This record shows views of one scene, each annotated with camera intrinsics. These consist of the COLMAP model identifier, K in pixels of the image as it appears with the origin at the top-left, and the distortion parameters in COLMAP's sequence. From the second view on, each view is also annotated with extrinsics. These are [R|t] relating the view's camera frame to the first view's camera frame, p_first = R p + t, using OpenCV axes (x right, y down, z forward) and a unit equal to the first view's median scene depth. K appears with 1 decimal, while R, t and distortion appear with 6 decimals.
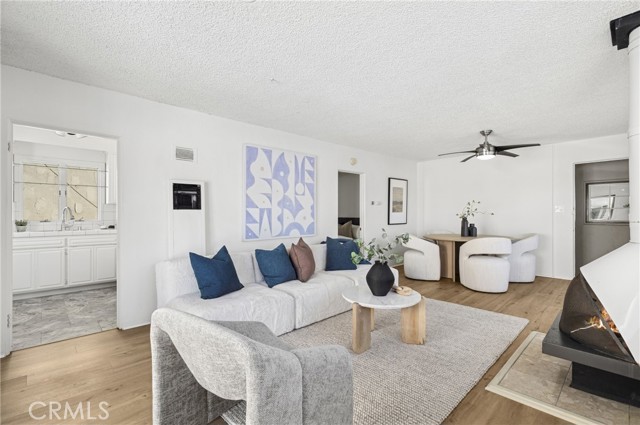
lens RADIAL K [[301.2, 0, 326.5], [0, 301.2, 215.6], [0, 0, 1]] dist [0.005522, 0.000567]
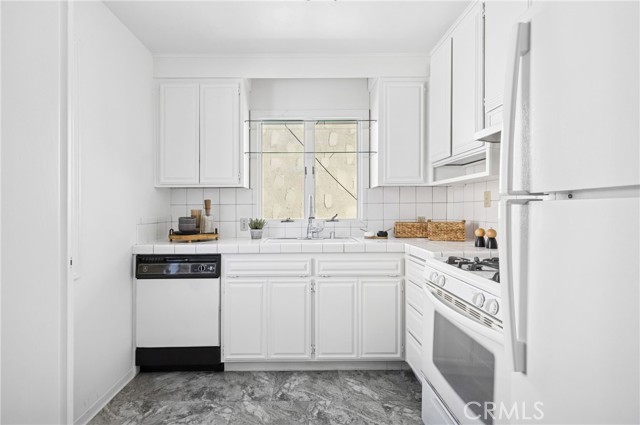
lens RADIAL K [[301.2, 0, 320.0], [0, 301.2, 211.8], [0, 0, 1]] dist [0.005522, 0.000567]
pose [[0.763656, 0.000984, -0.645623, -0.534885], [0.002204, 0.999989, 0.004131, -0.001610], [0.645620, -0.004578, 0.763645, 0.632571]]
